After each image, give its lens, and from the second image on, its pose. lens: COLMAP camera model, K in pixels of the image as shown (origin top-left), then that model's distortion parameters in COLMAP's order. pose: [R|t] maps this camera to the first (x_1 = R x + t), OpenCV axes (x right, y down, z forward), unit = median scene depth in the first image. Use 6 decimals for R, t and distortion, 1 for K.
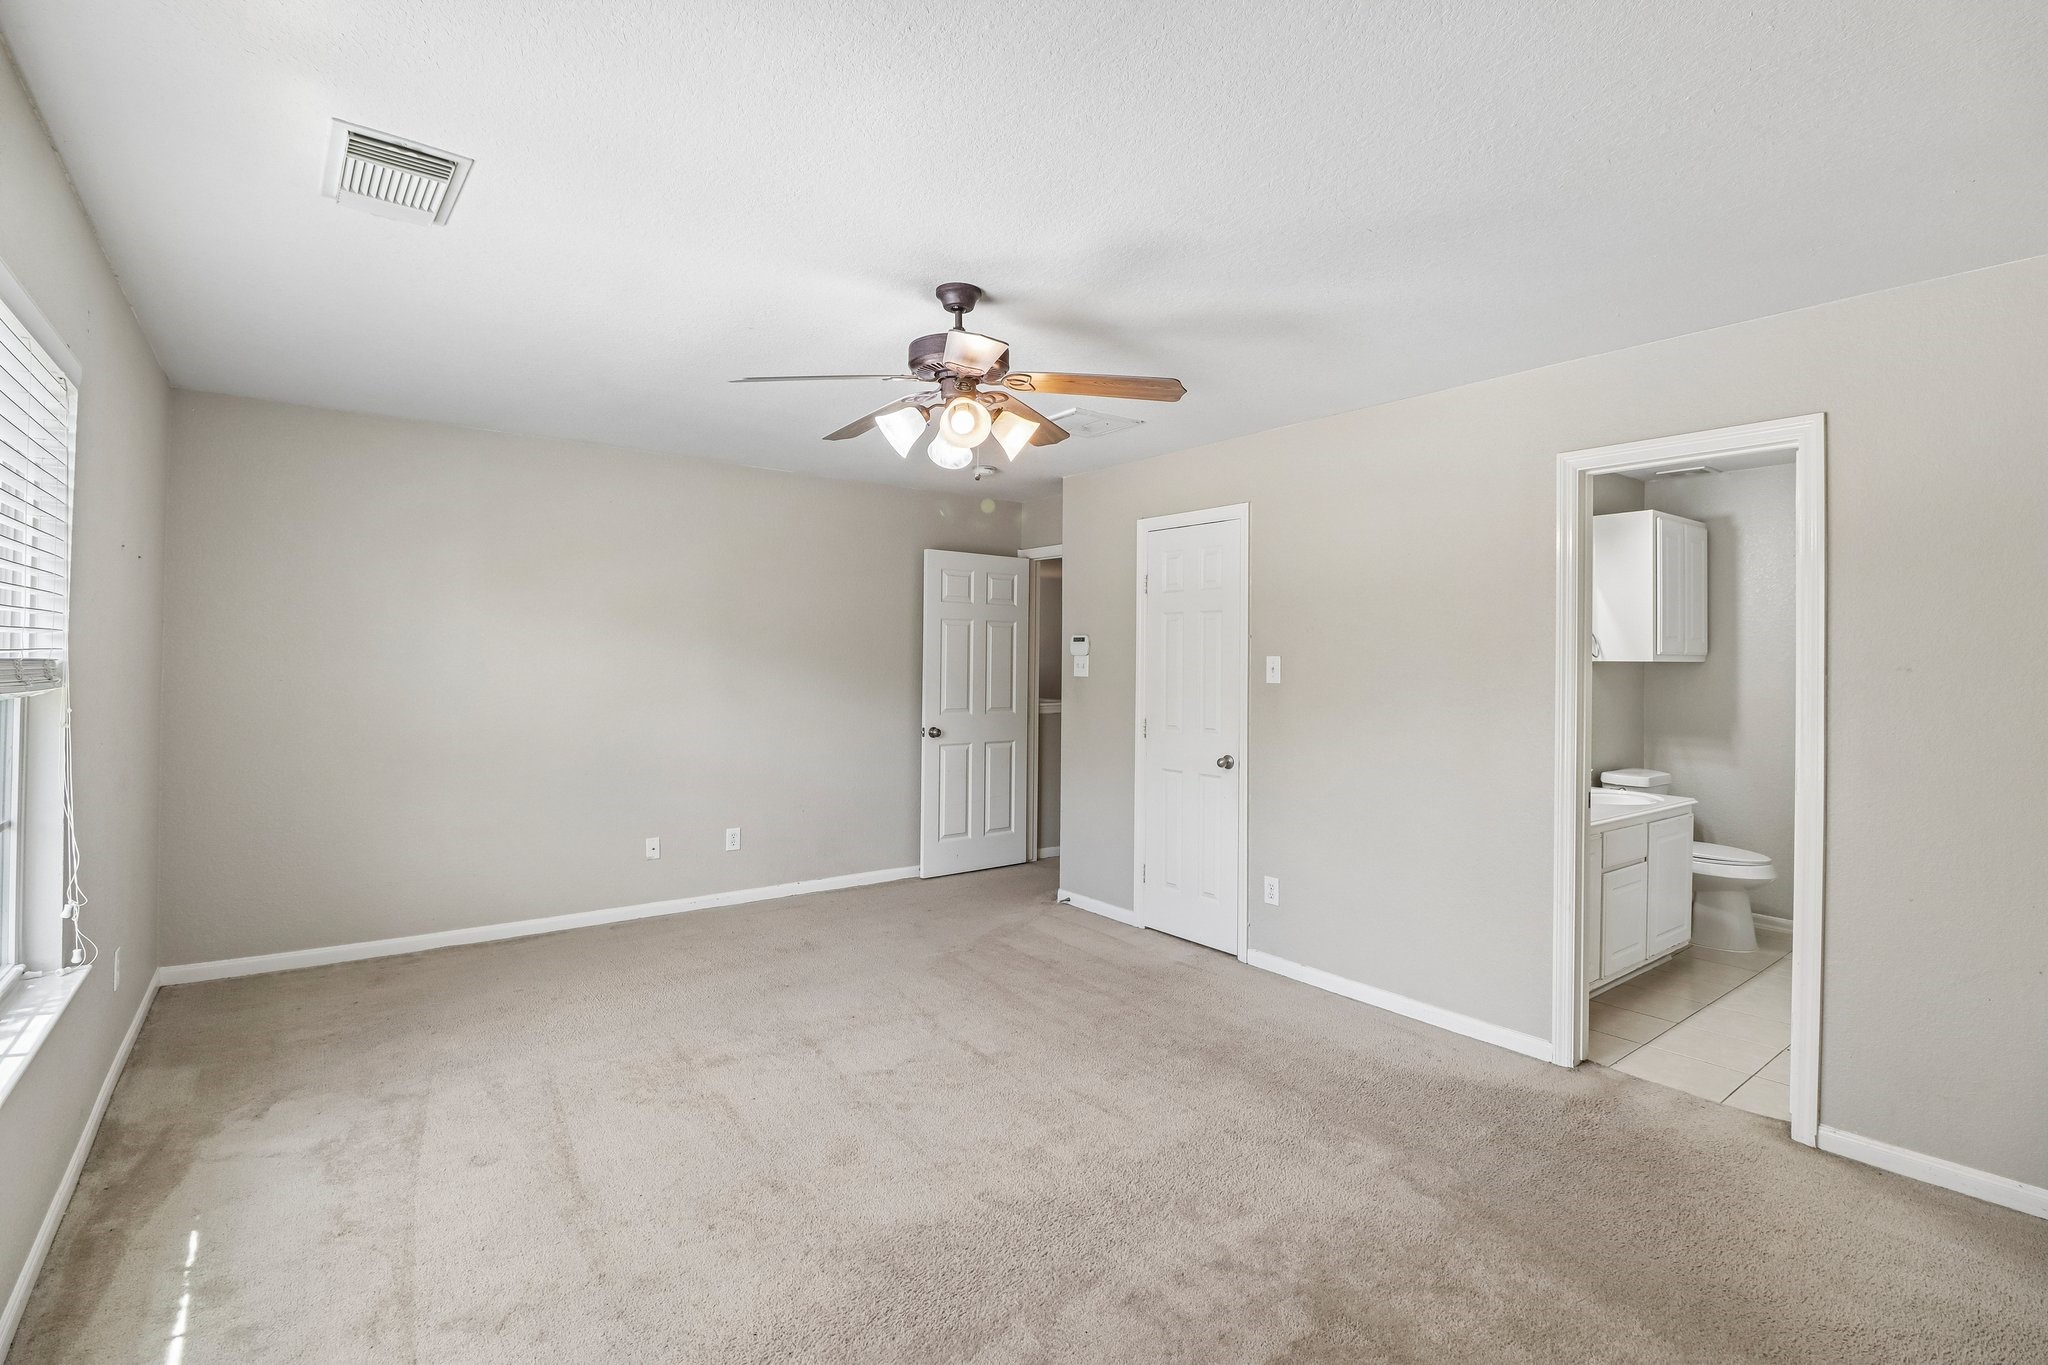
lens RADIAL K [[952.9, 0, 1022.6], [0, 952.9, 645.0], [0, 0, 1]] dist [-0.002504, -0.006891]
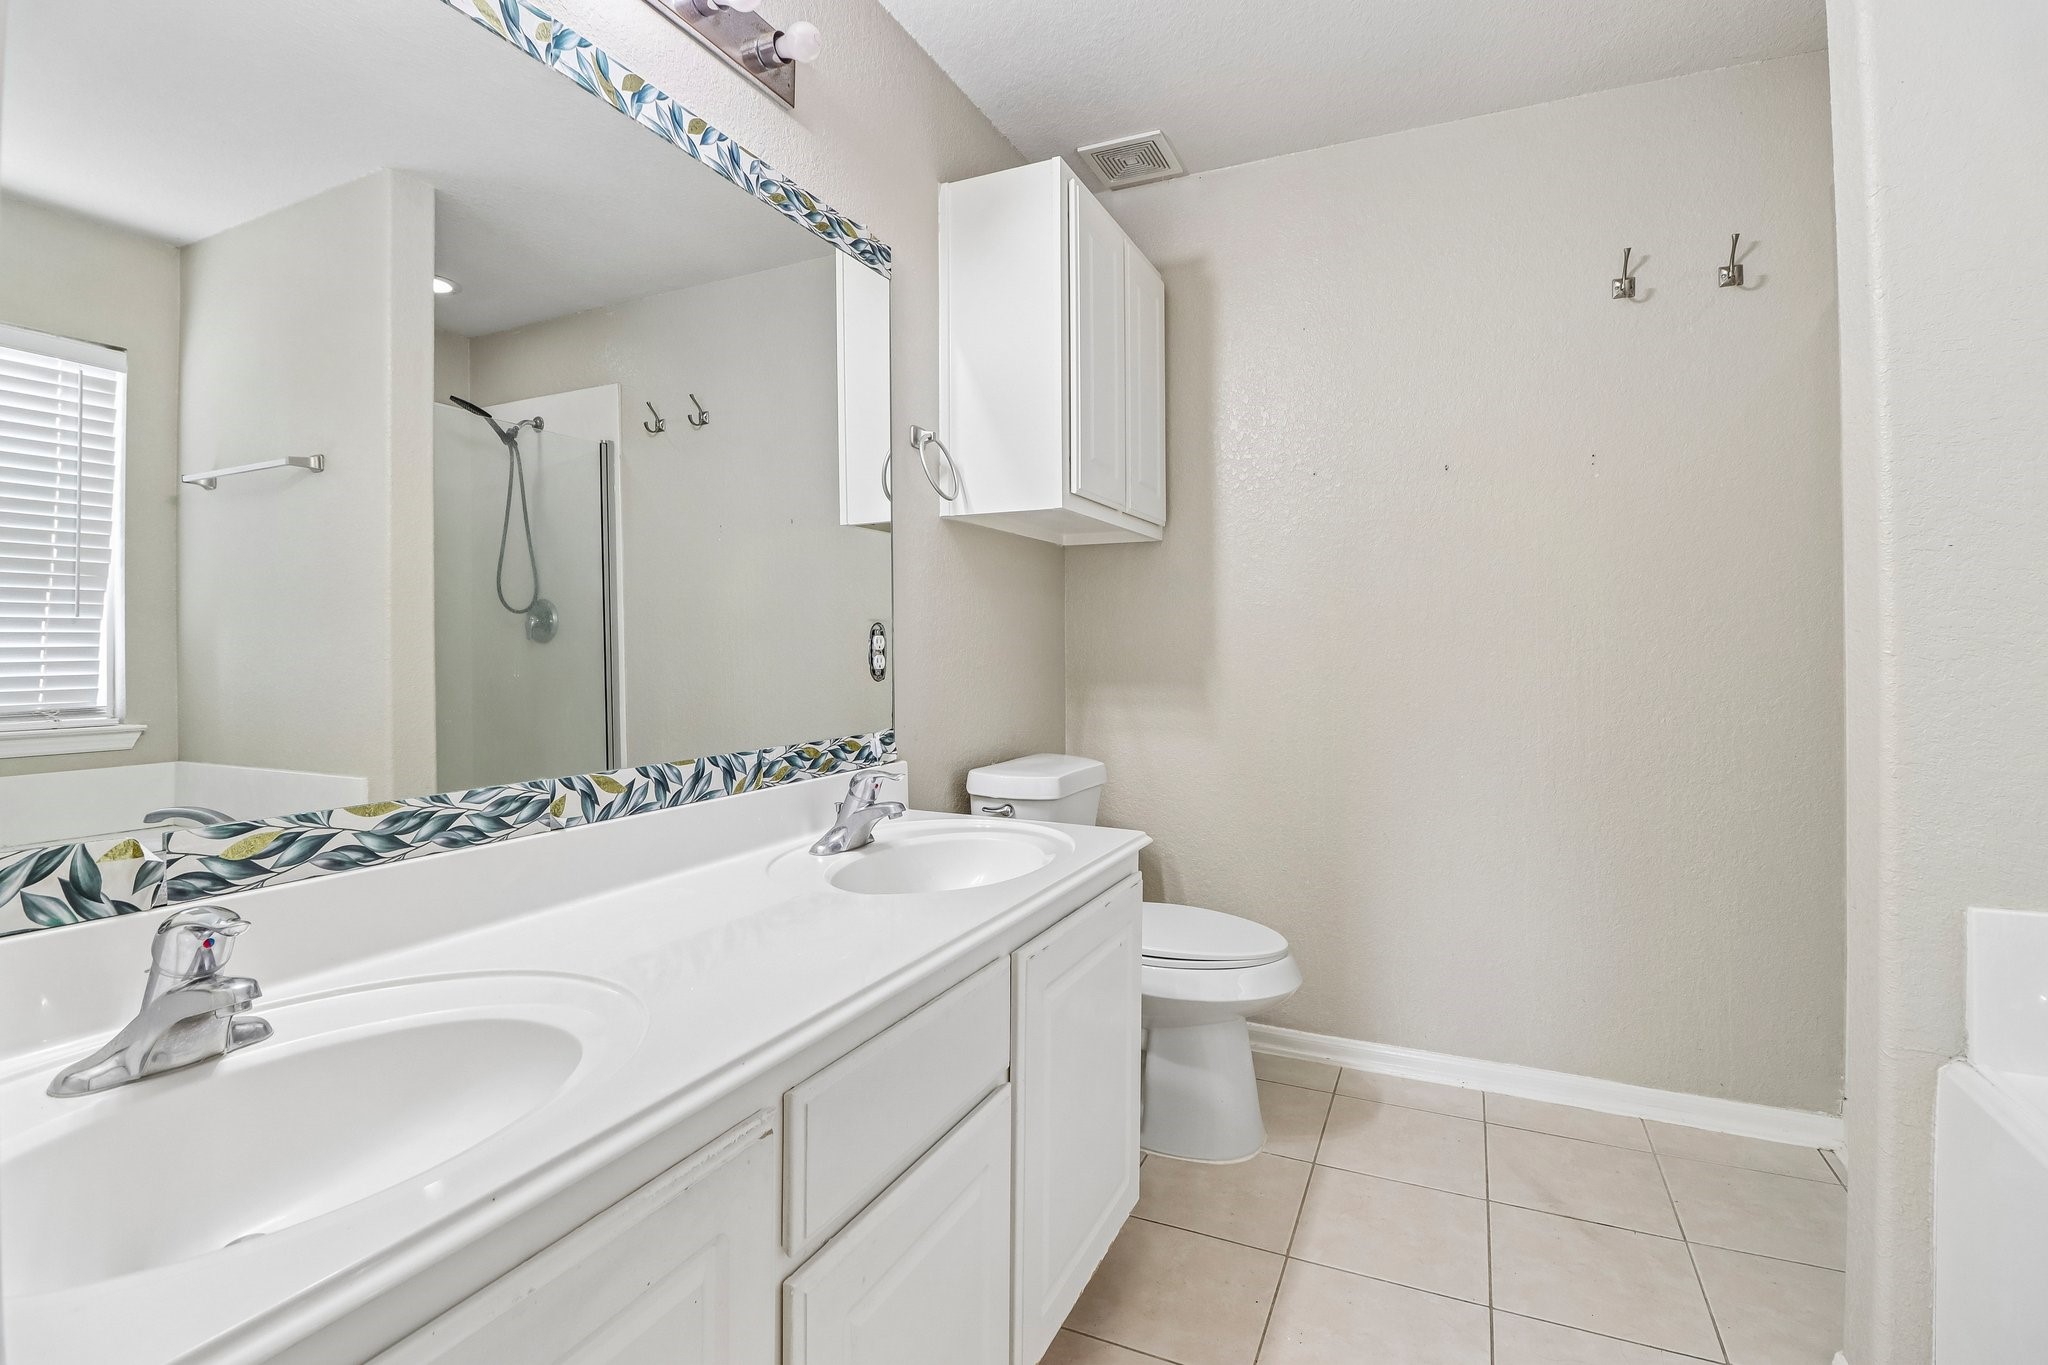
lens RADIAL K [[952.9, 0, 1028.3], [0, 952.9, 671.2], [0, 0, 1]] dist [-0.002504, -0.006891]
pose [[0.883174, -0.023544, 0.468454, 0.437311], [0.011128, 0.999510, 0.029255, 0.077164], [-0.468913, -0.020625, 0.883004, 0.613408]]
